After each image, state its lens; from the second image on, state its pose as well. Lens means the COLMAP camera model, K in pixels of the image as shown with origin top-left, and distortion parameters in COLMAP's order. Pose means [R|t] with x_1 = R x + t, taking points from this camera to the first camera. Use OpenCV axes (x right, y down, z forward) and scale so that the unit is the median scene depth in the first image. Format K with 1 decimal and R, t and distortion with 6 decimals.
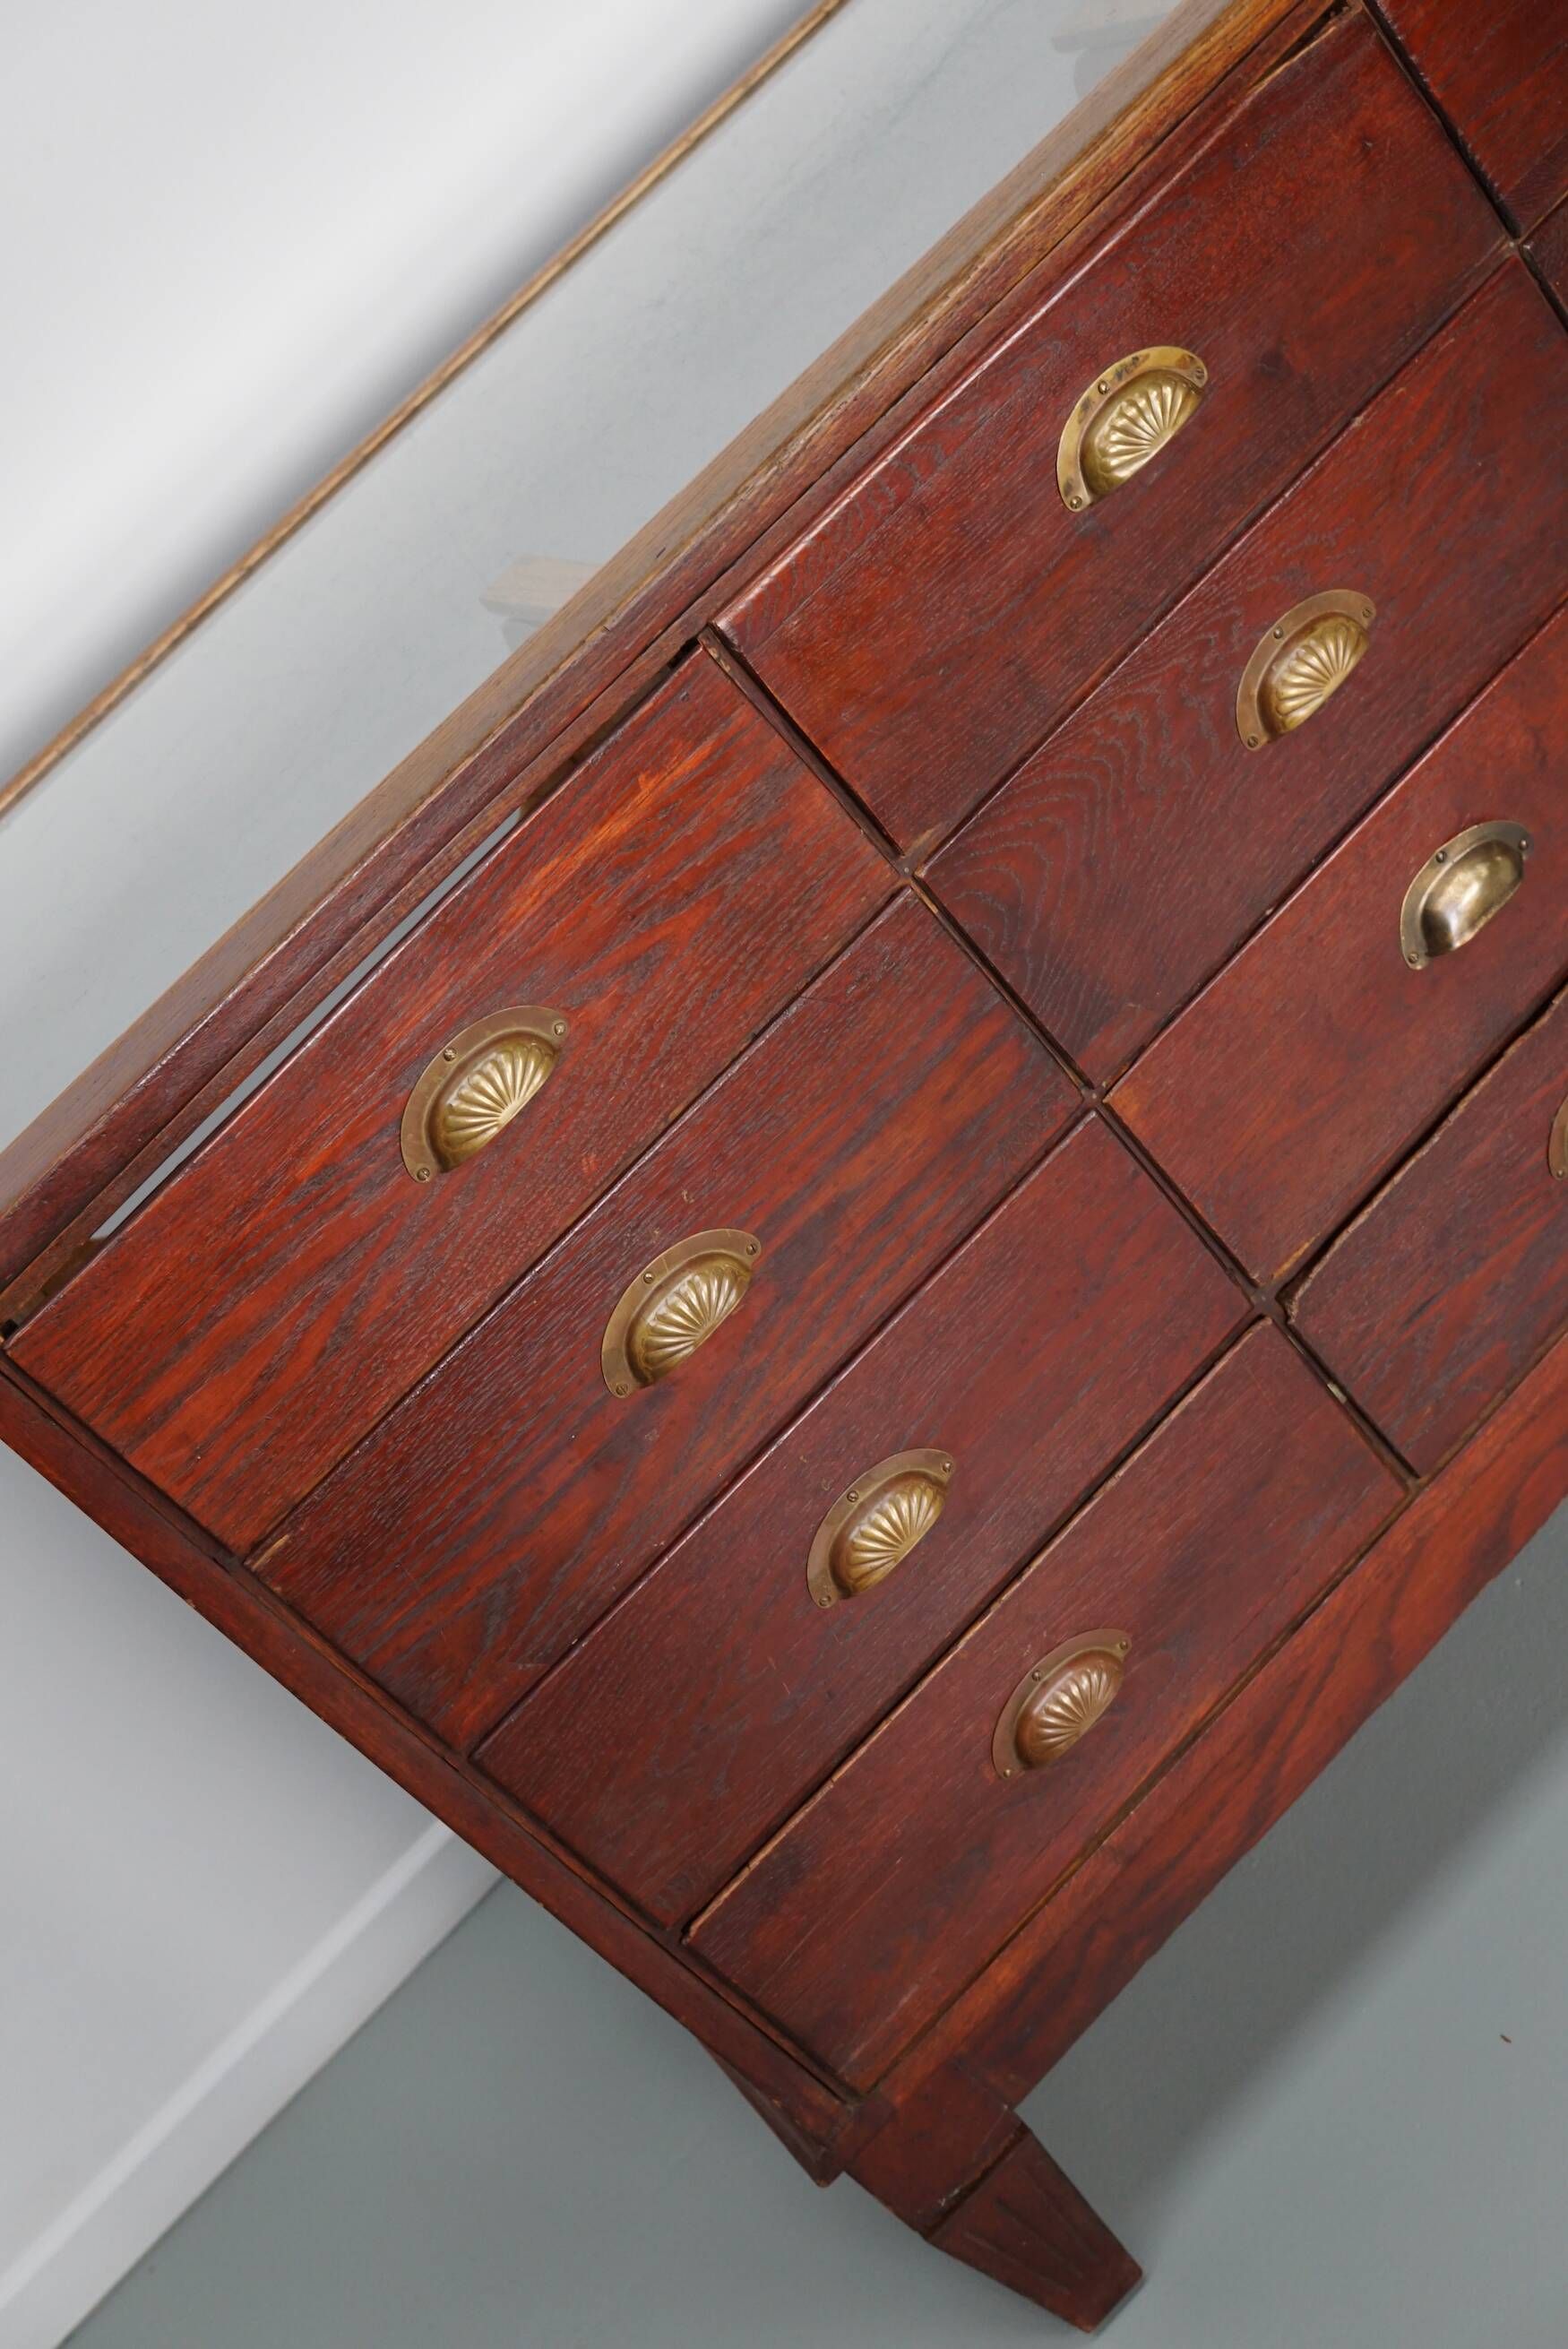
lens RADIAL K [[3041.2, 0, 790.8], [0, 3041.2, 1184.6], [0, 0, 1]] dist [-0.096305, 0.000000]
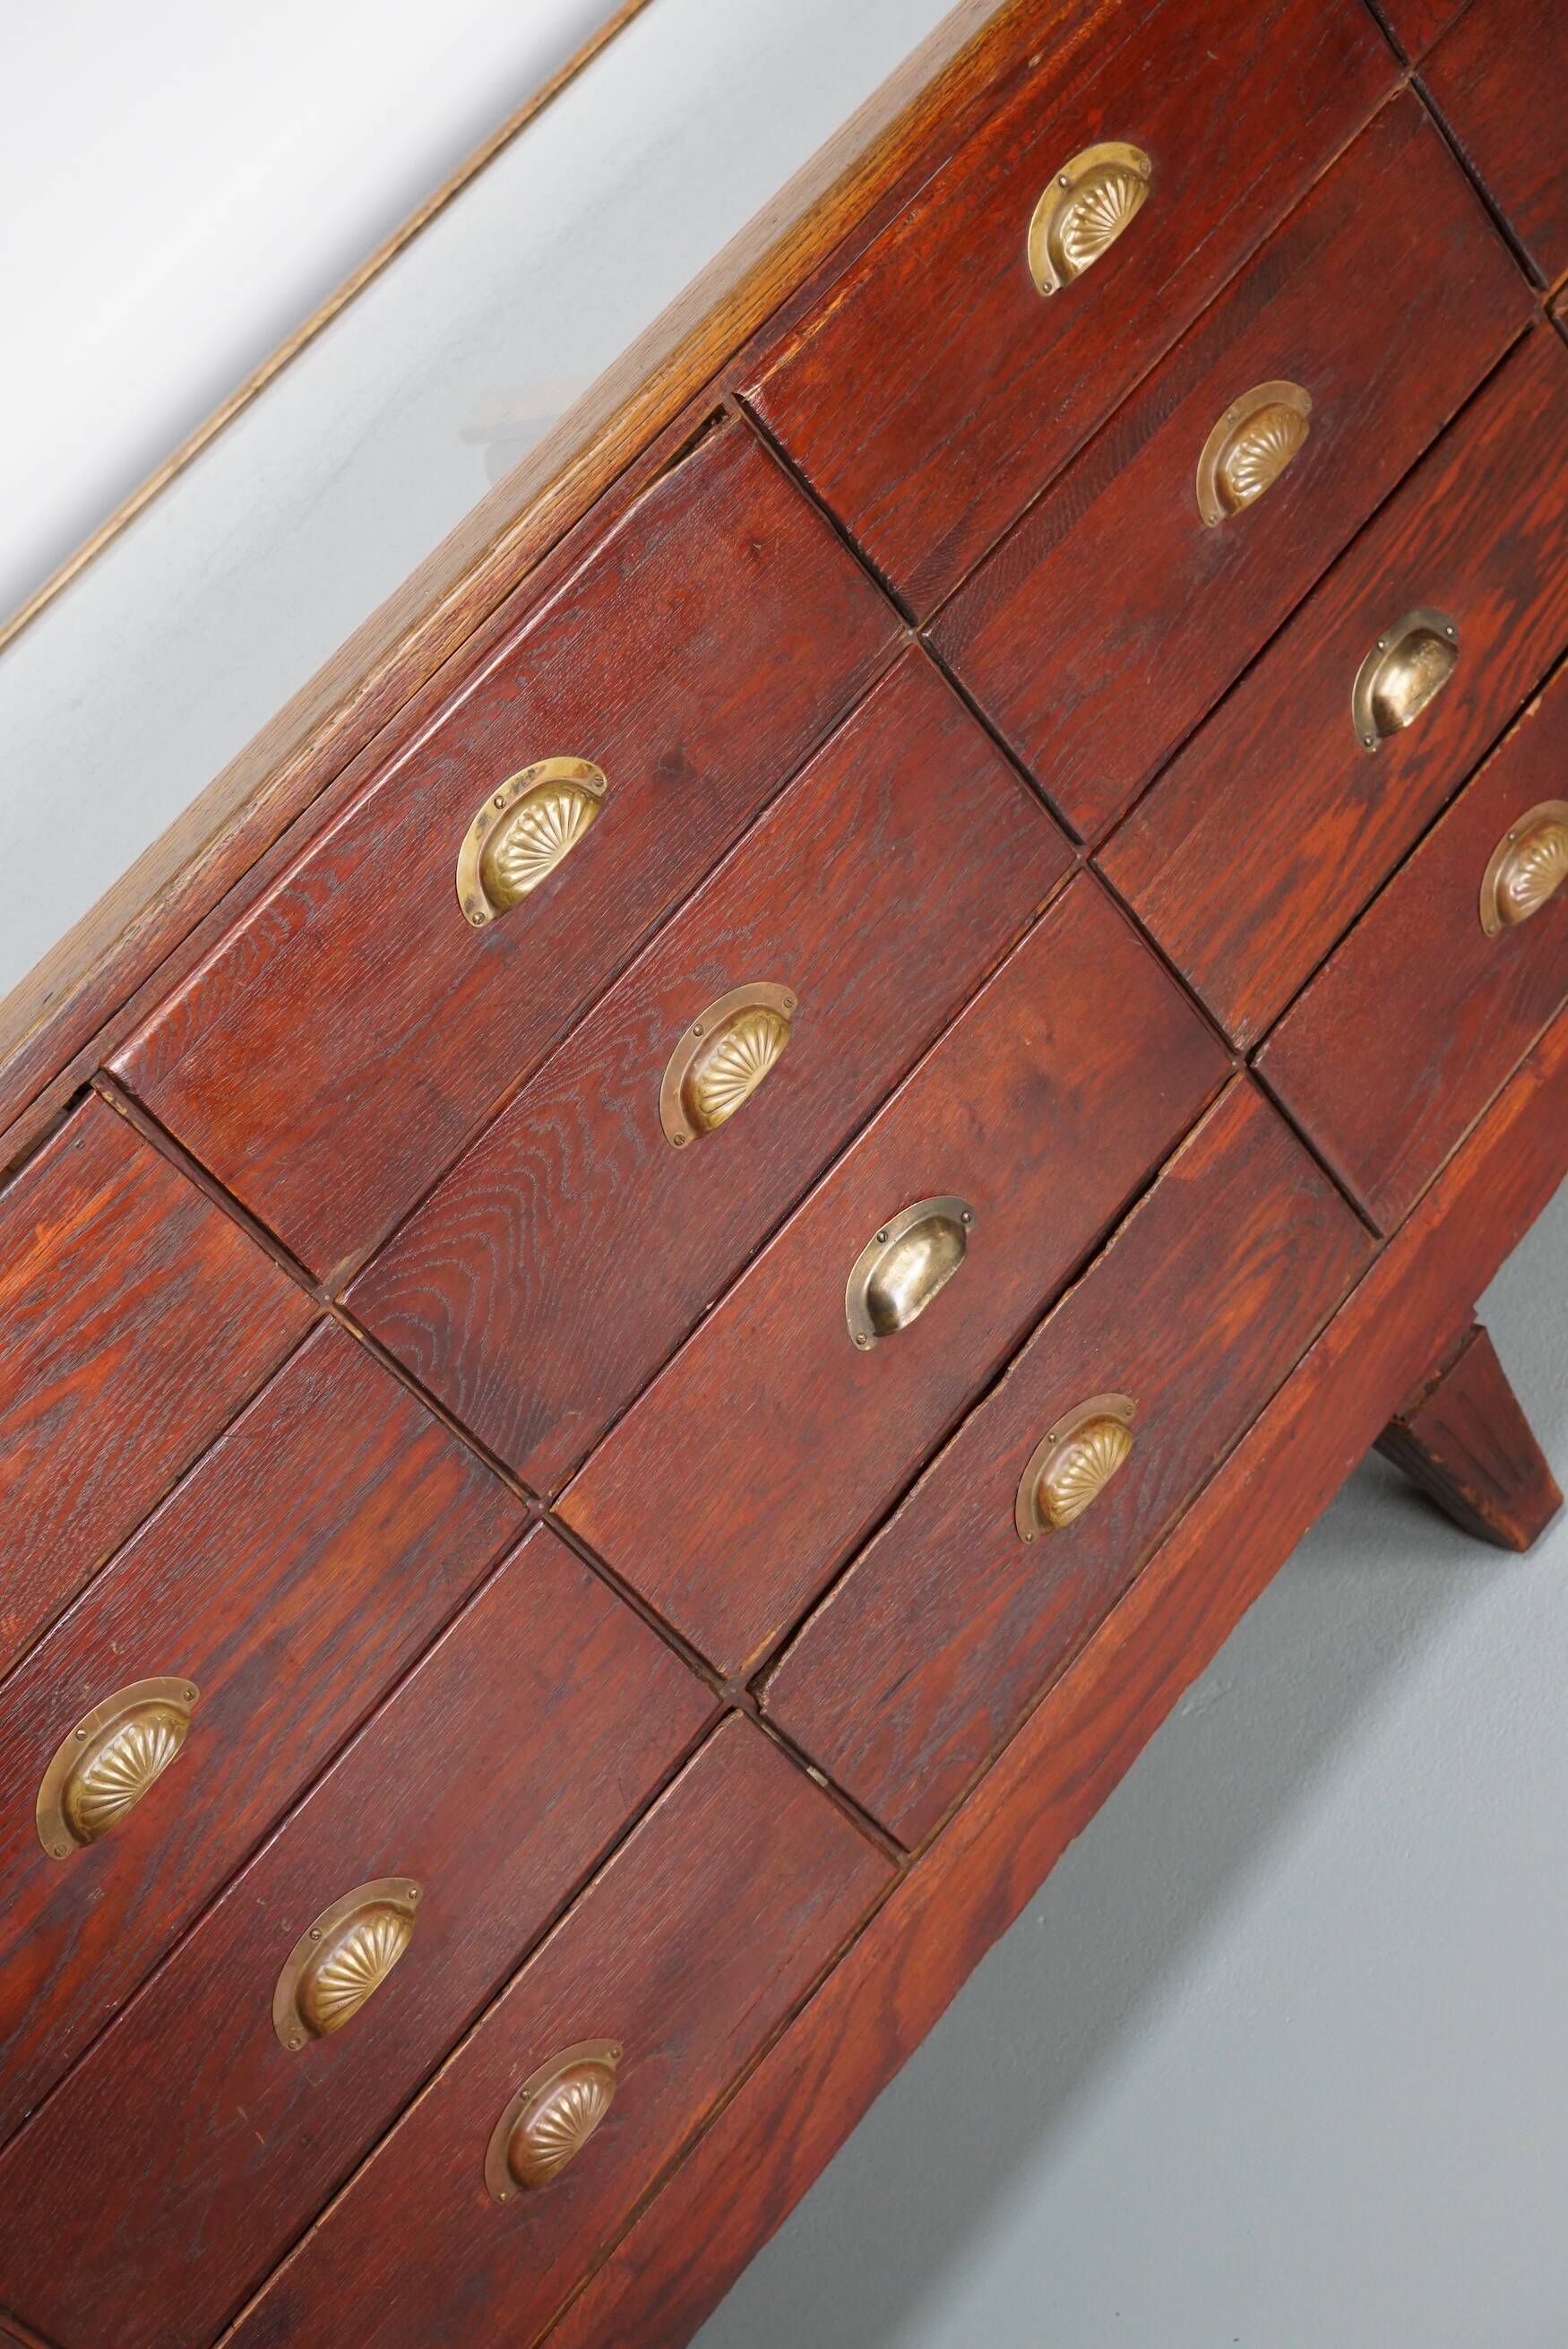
lens RADIAL K [[3041.2, 0, 800.0], [0, 3041.2, 1184.9], [0, 0, 1]] dist [-0.096305, 0.000000]
pose [[0.990371, -0.052768, 0.127989, 0.063235], [0.062000, 0.995671, -0.069255, -0.059978], [-0.123780, 0.076523, 0.989355, 0.008754]]
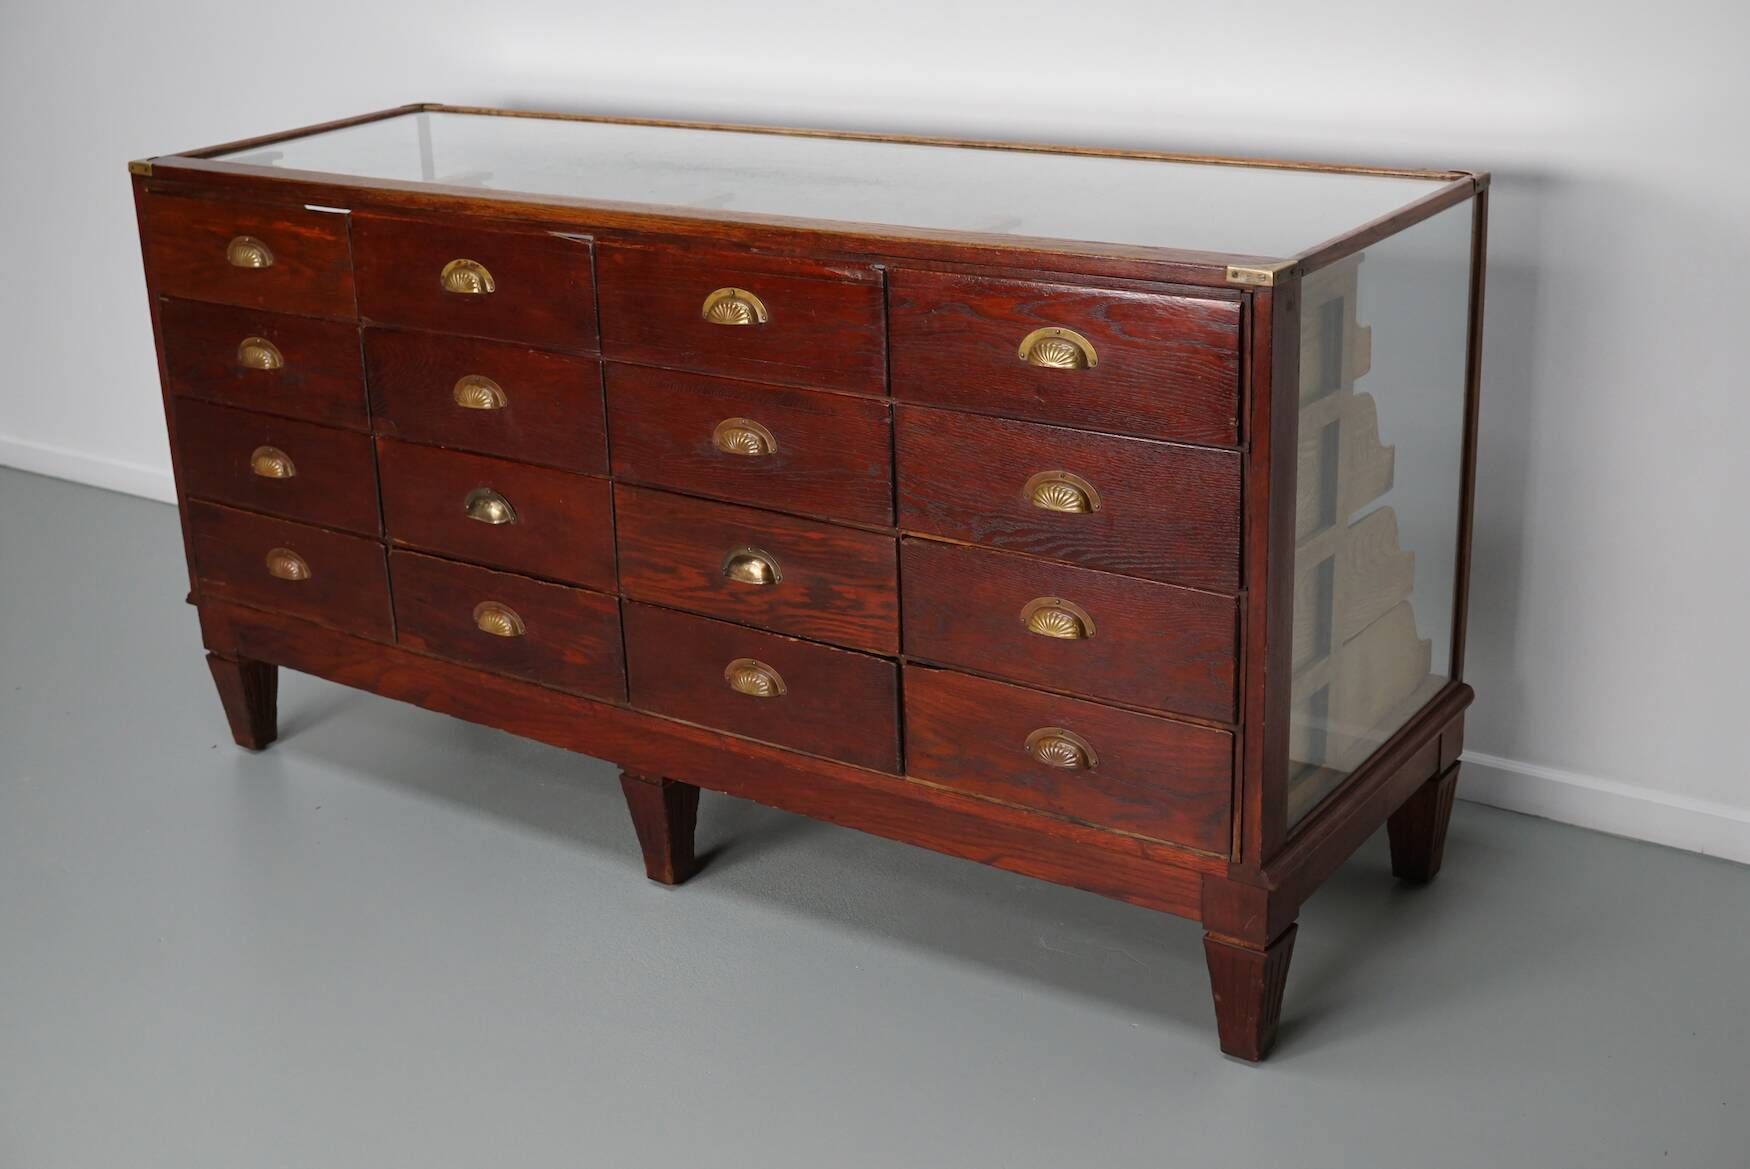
lens RADIAL K [[2266.0, 0, 866.5], [0, 2266.0, 595.1], [0, 0, 1]] dist [-0.096305, 0.000000]
pose [[0.340193, 0.802939, -0.489446, 1.416770], [-0.695130, 0.565260, 0.444157, -1.205985], [0.633295, 0.189130, 0.750445, -0.259148]]
